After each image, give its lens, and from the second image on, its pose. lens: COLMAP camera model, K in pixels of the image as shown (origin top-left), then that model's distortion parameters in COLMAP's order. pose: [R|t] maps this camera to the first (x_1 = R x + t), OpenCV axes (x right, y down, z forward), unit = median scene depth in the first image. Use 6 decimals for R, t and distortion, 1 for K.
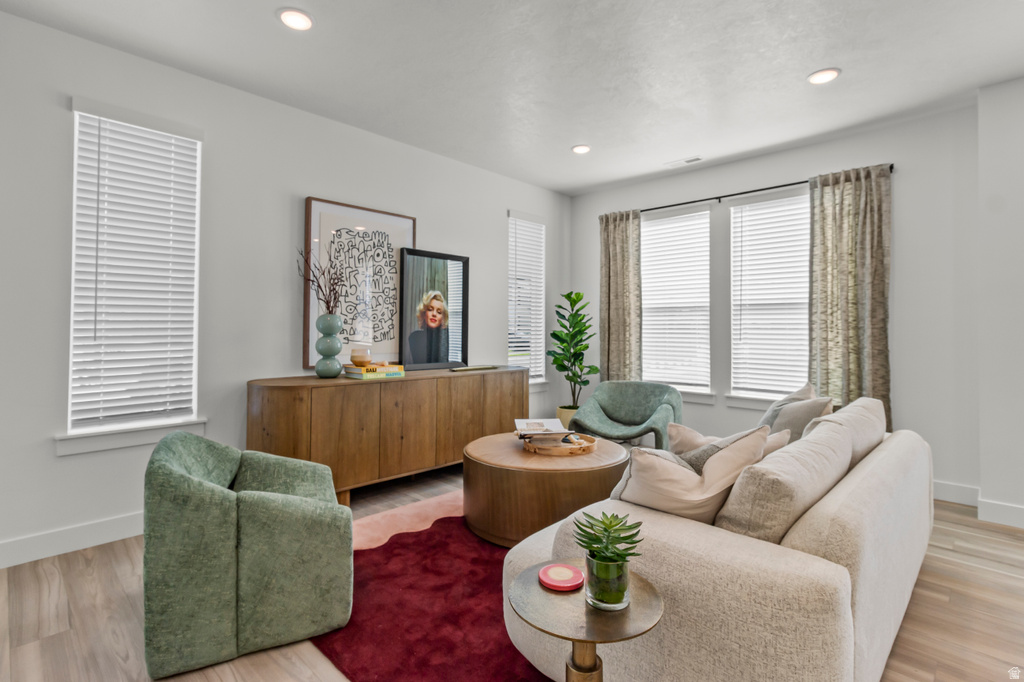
lens RADIAL K [[489.8, 0, 510.4], [0, 489.8, 320.2], [0, 0, 1]] dist [0.000250, 0.000025]
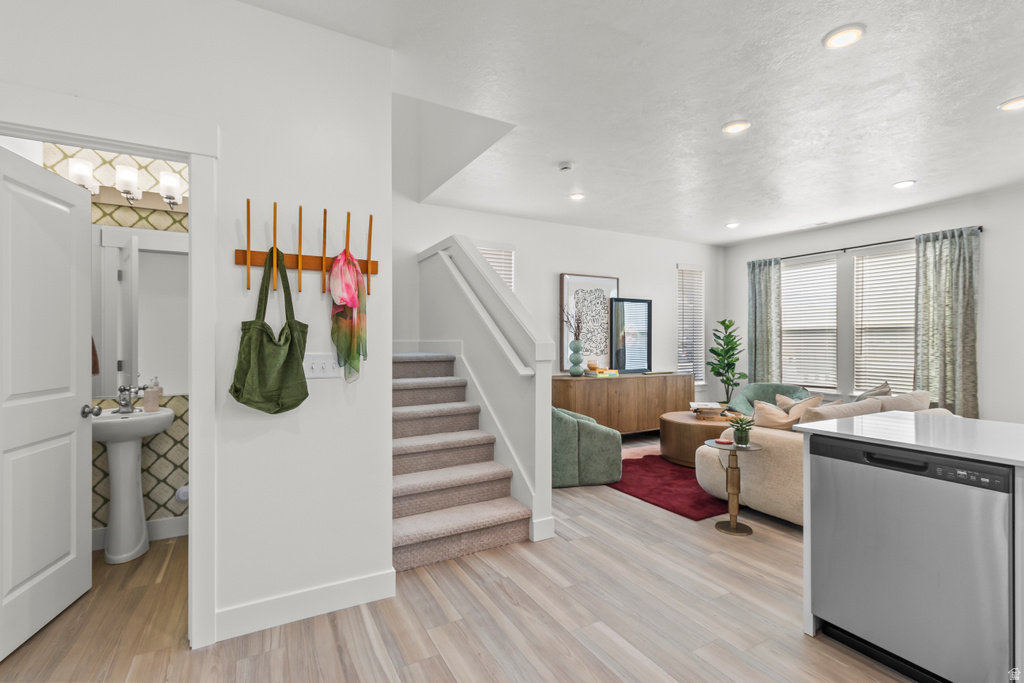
lens RADIAL K [[475.0, 0, 512.0], [0, 475.0, 341.5], [0, 0, 1]] dist [0.000140, -0.000041]
pose [[0.956625, -0.008139, -0.291209, -0.080099], [0.013623, 0.999766, 0.016809, -0.033977], [0.291004, -0.020047, 0.956512, -0.600035]]
